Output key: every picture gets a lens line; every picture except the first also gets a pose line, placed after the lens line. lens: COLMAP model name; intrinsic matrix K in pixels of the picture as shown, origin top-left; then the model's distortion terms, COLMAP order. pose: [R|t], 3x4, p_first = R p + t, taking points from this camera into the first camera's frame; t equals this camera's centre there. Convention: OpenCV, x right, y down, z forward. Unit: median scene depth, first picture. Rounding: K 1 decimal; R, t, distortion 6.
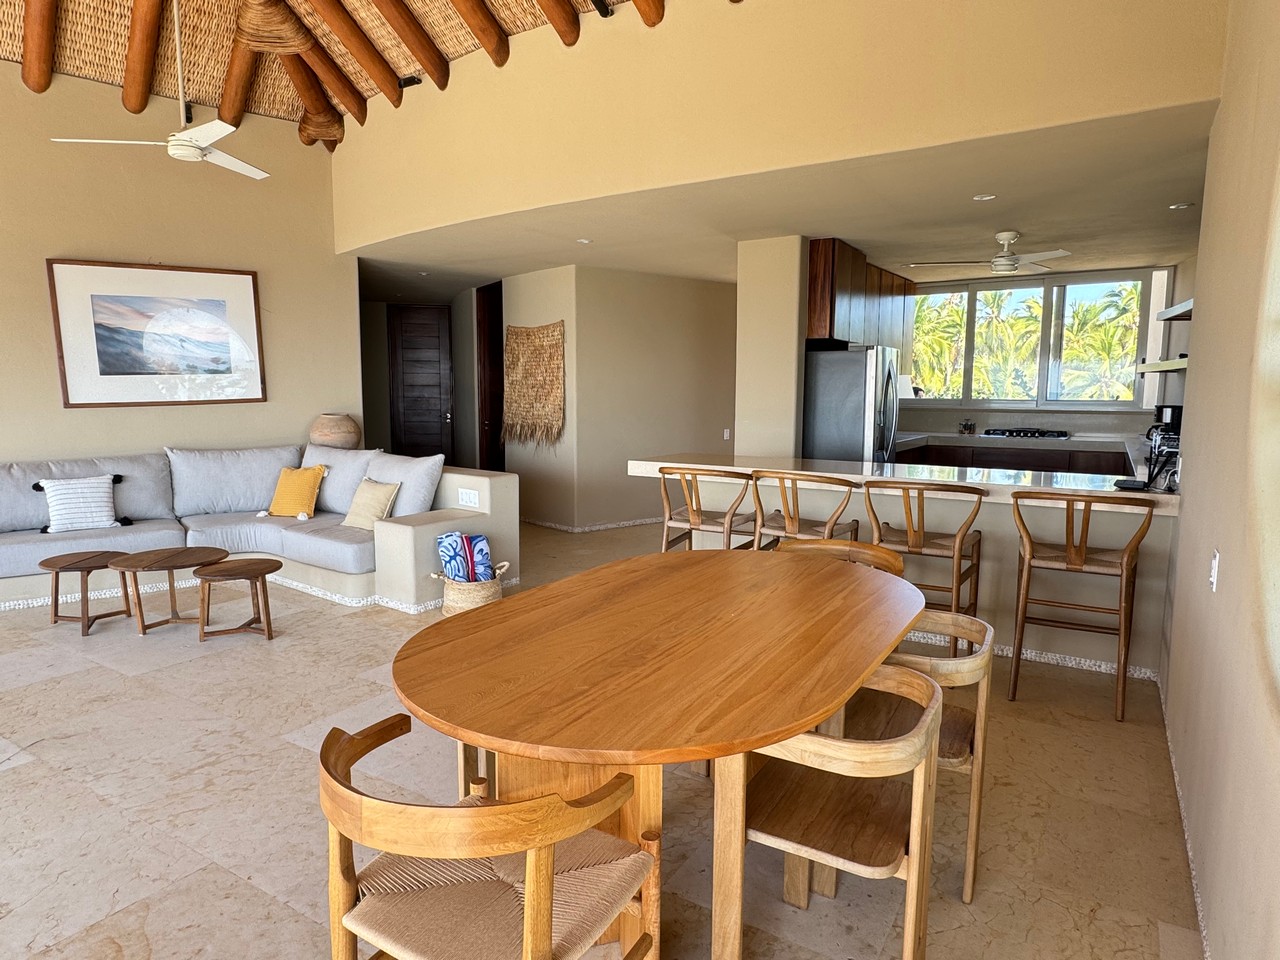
lens RADIAL K [[796.7, 0, 635.2], [0, 796.7, 485.7], [0, 0, 1]] dist [0.001159, 0.003112]
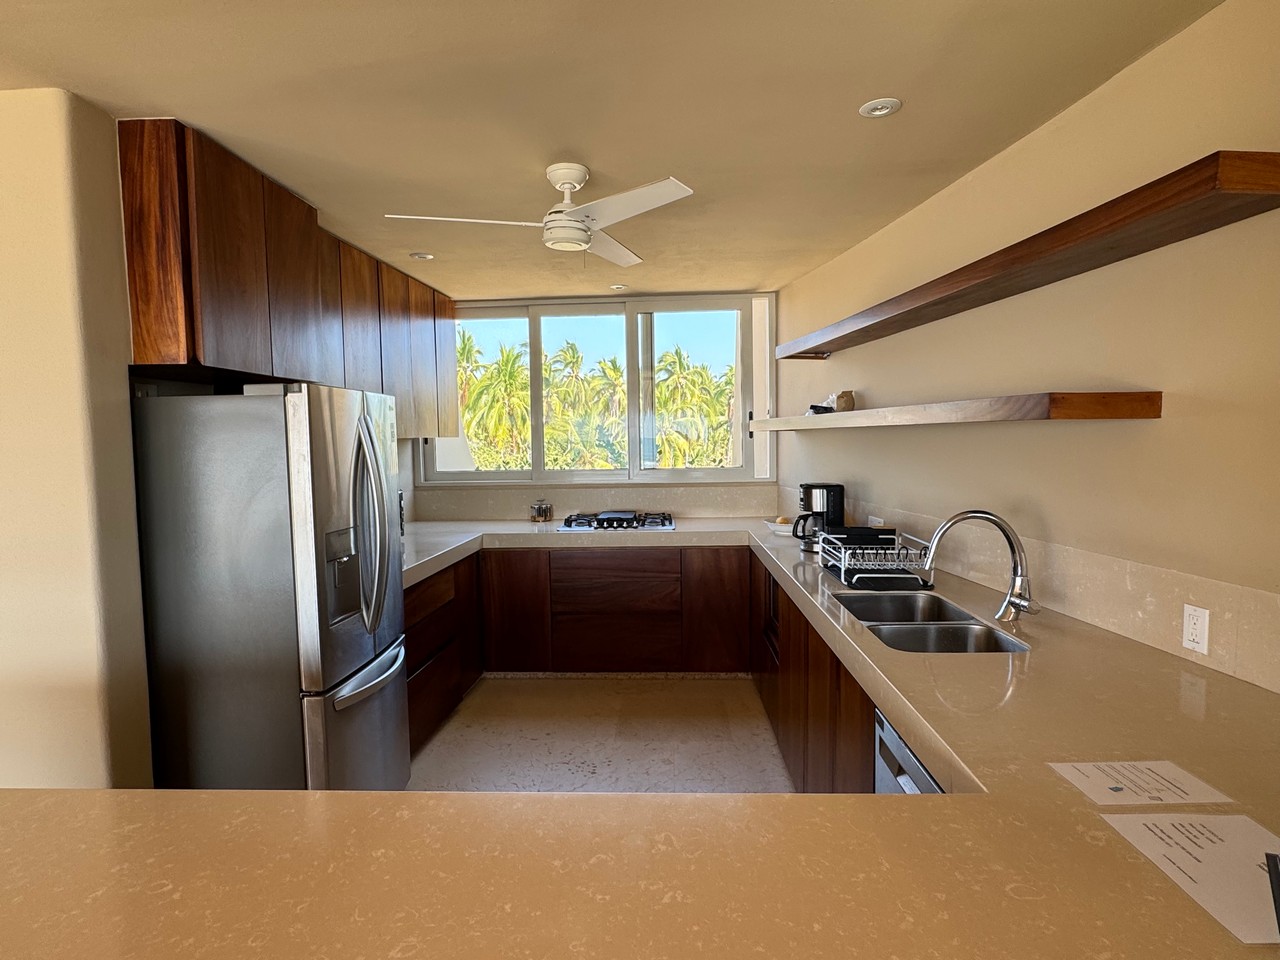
lens RADIAL K [[715.3, 0, 640.0], [0, 715.3, 480.0], [0, 0, 1]] dist [0.000238, -0.000179]
pose [[0.875282, -0.046670, 0.481356, 0.200979], [0.077636, 0.995984, -0.044603, -0.068452], [-0.477341, 0.076411, 0.875390, 0.429081]]
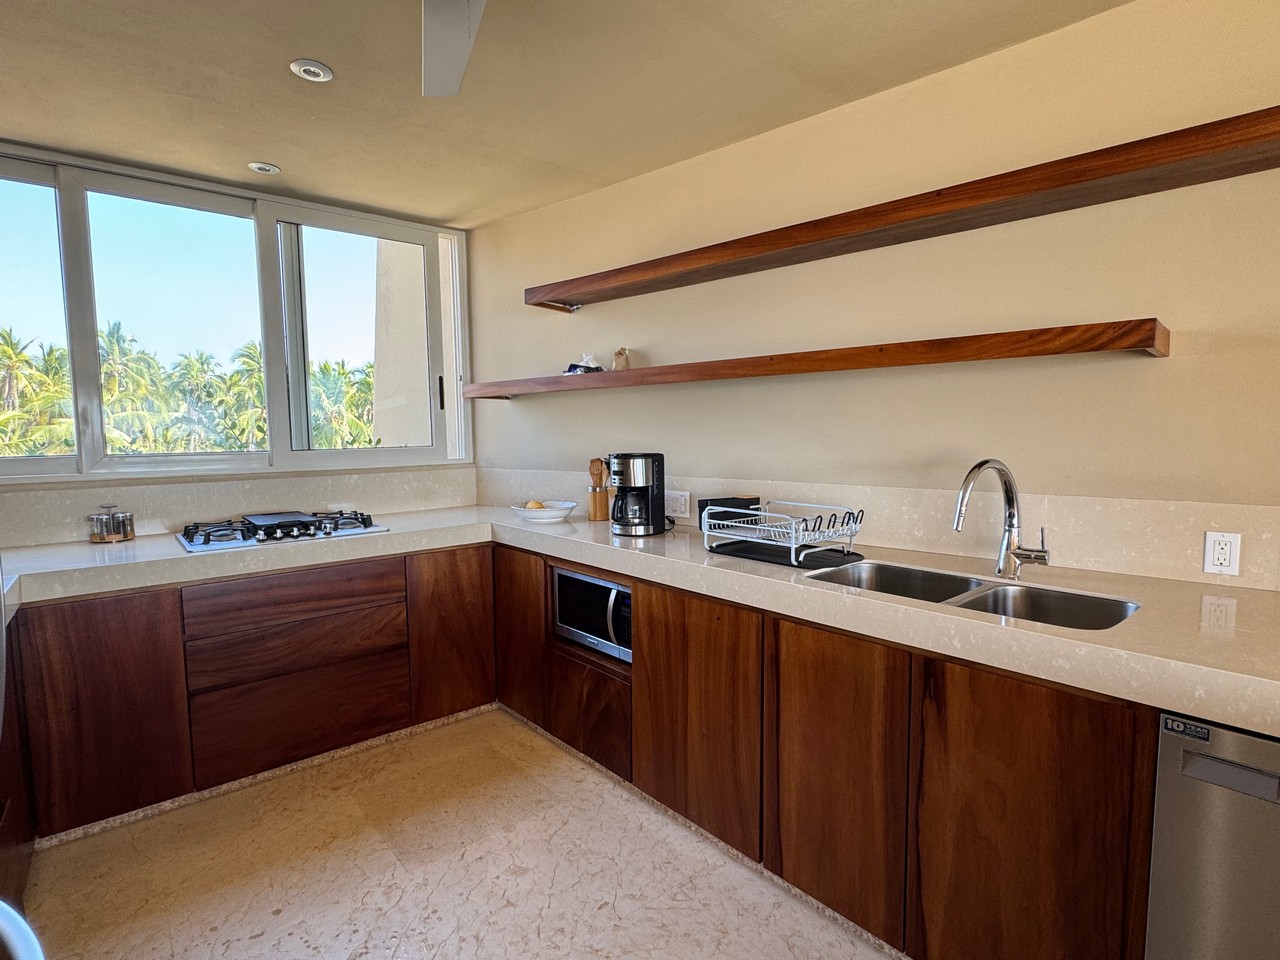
lens RADIAL K [[659.5, 0, 639.2], [0, 659.5, 479.3], [0, 0, 1]] dist [0.001506, -0.000361]
pose [[0.316457, -0.078879, 0.945322, 0.192467], [0.131262, 0.990591, 0.038714, -0.076784], [-0.939481, 0.111834, 0.323833, 0.656254]]
